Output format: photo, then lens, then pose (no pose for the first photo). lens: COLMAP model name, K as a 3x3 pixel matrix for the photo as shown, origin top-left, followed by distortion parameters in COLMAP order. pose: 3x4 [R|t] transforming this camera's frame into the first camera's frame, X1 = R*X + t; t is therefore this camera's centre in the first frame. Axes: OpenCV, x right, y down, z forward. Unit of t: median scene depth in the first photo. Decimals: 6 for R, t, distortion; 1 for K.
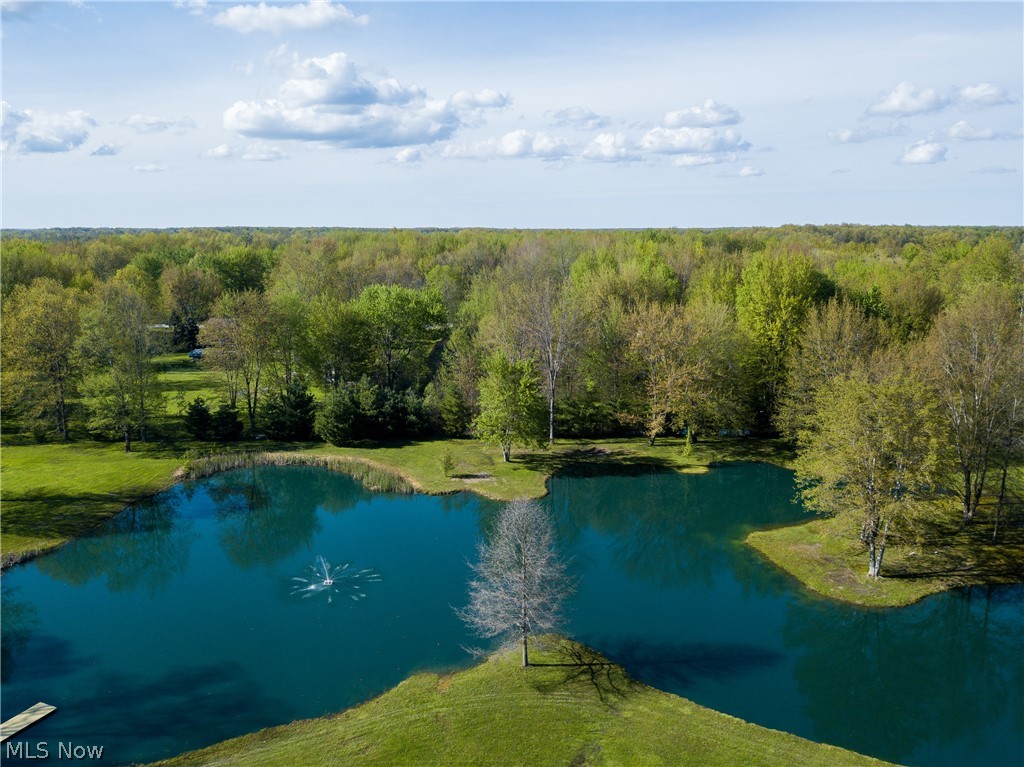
lens RADIAL K [[758.1, 0, 513.1], [0, 758.1, 381.6], [0, 0, 1]] dist [-0.036115, 0.008879]
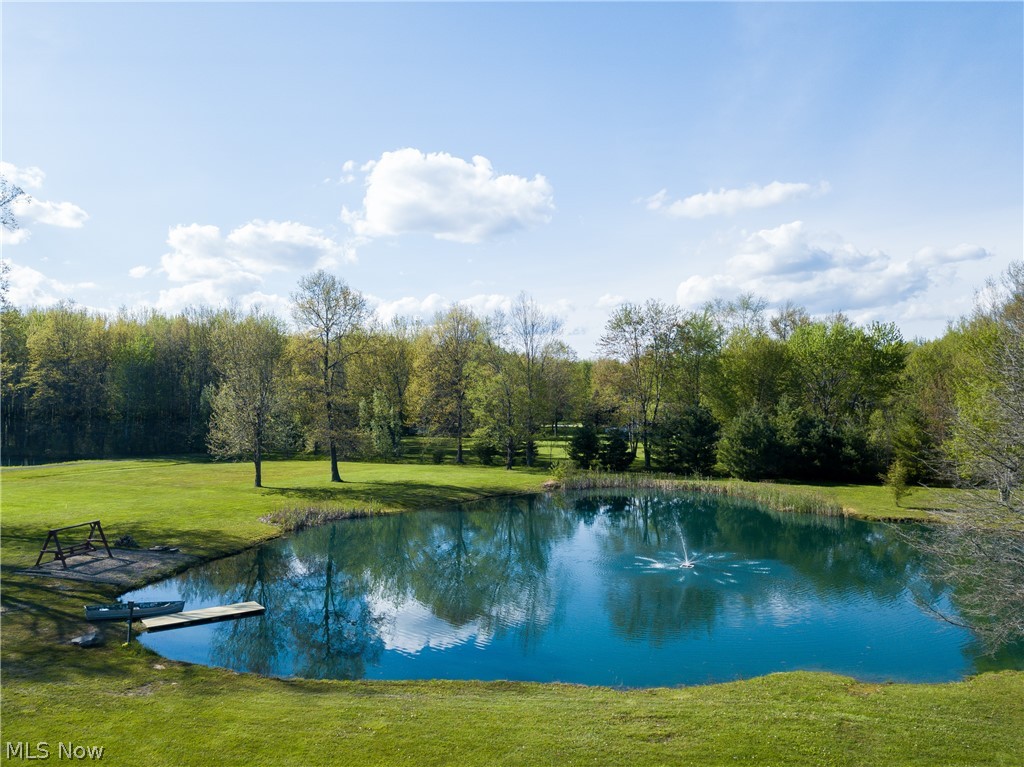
lens RADIAL K [[758.1, 0, 509.0], [0, 758.1, 384.7], [0, 0, 1]] dist [-0.036115, 0.008879]
pose [[0.836087, -0.025579, -0.548001, -0.008317], [-0.093532, 0.977641, -0.188336, 0.152858], [0.540565, 0.208721, 0.815000, 0.216499]]
